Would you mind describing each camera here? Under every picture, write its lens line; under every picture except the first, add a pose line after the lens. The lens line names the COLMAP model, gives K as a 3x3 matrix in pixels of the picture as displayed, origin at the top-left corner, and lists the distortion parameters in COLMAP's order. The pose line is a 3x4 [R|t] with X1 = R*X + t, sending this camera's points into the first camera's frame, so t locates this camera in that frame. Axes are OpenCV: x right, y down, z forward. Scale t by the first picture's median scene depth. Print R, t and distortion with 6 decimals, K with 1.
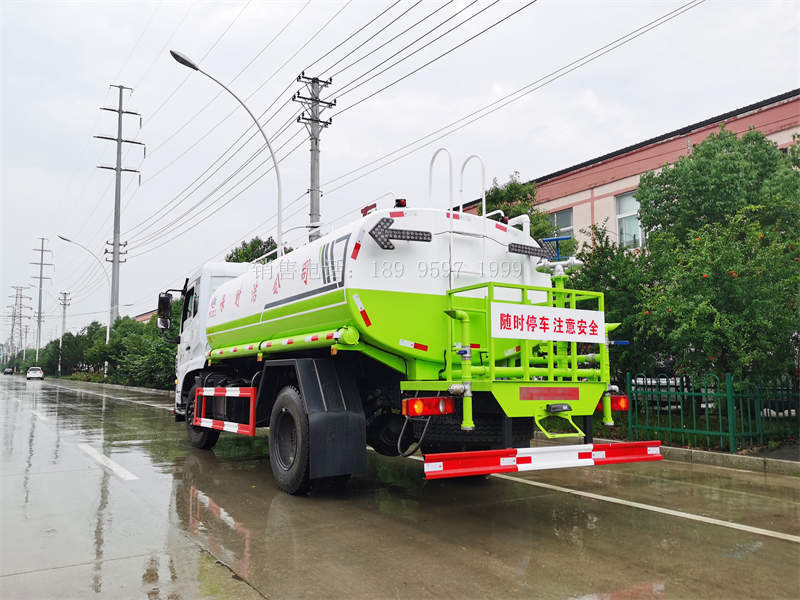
lens RADIAL K [[628.6, 0, 389.0], [0, 628.6, 311.6], [0, 0, 1]] dist [0.035243, -0.010366]
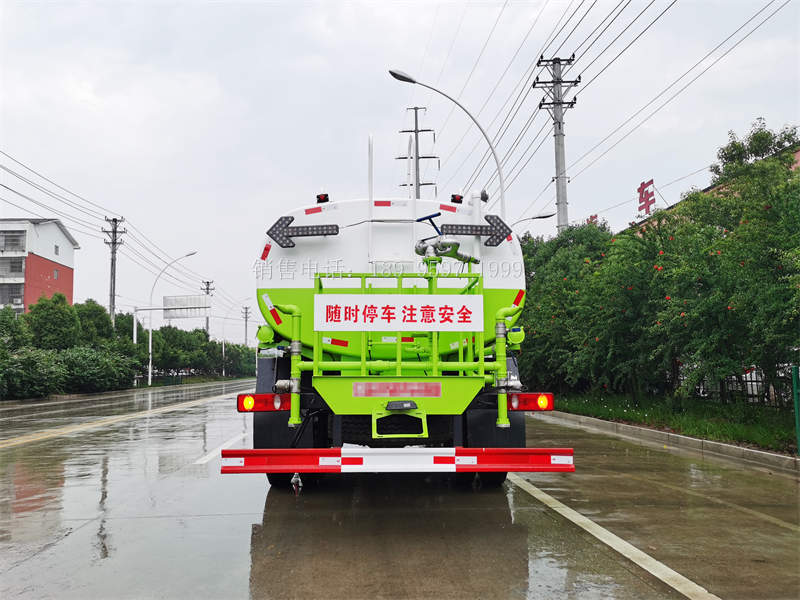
lens RADIAL K [[639.0, 0, 386.9], [0, 639.0, 312.5], [0, 0, 1]] dist [0.037195, -0.003023]
pose [[0.879275, -0.055532, -0.473066, 0.611808], [0.057927, 0.998275, -0.009517, 0.024226], [0.472779, -0.019036, 0.880976, 0.165454]]
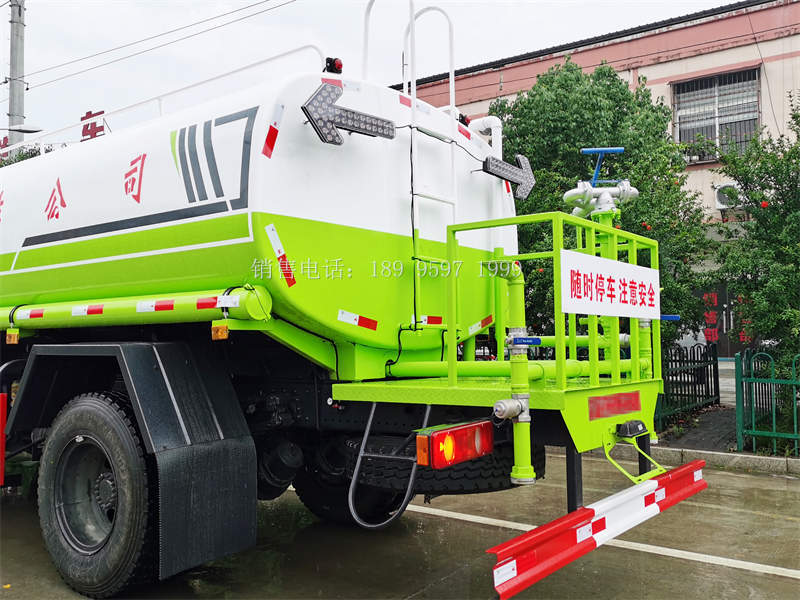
lens RADIAL K [[737.2, 0, 405.3], [0, 737.2, 287.8], [0, 0, 1]] dist [0.048784, -0.018941]
pose [[0.925659, 0.017637, 0.377948, -0.178613], [-0.030795, 0.999111, 0.028798, 0.004045], [-0.377104, -0.038296, 0.925379, 0.381495]]
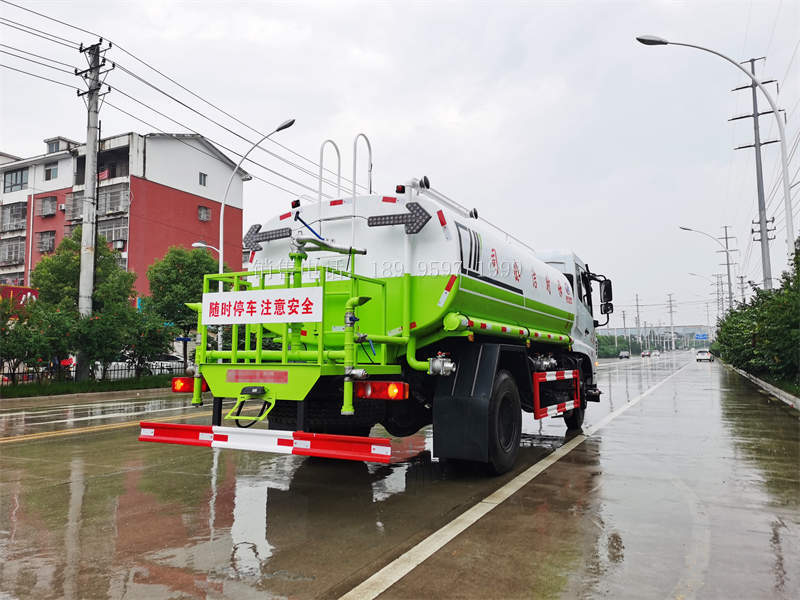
lens RADIAL K [[614.2, 0, 416.7], [0, 614.2, 298.3], [0, 0, 1]] dist [0.023709, -0.005766]
pose [[0.545997, -0.085912, -0.833371, 1.094497], [0.090100, 0.994980, -0.043542, 0.064537], [0.832928, -0.051313, 0.550997, 0.606778]]
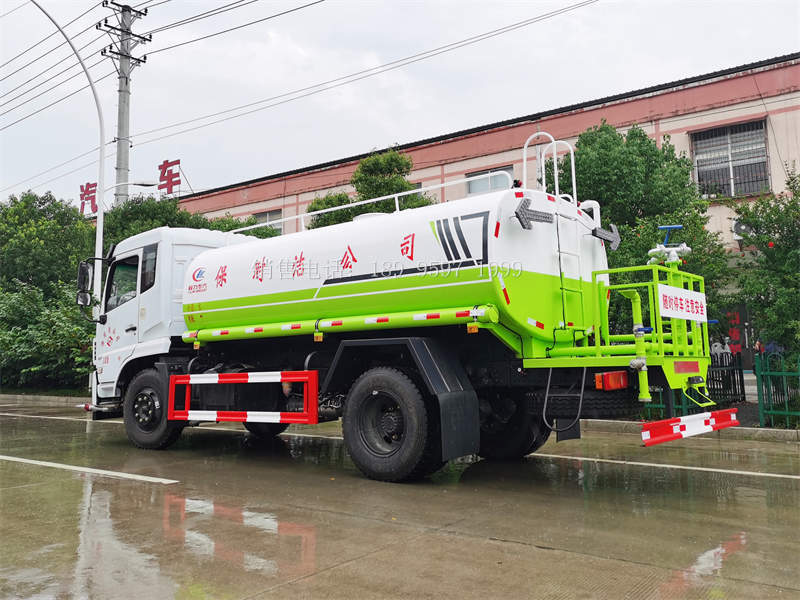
lens RADIAL K [[713.7, 0, 398.1], [0, 713.7, 259.2], [0, 0, 1]] dist [0.052065, -0.024489]
pose [[0.940744, 0.031869, 0.337618, -0.584954], [-0.017456, 0.998805, -0.045640, 0.006553], [-0.338669, 0.037042, 0.940176, -0.020745]]
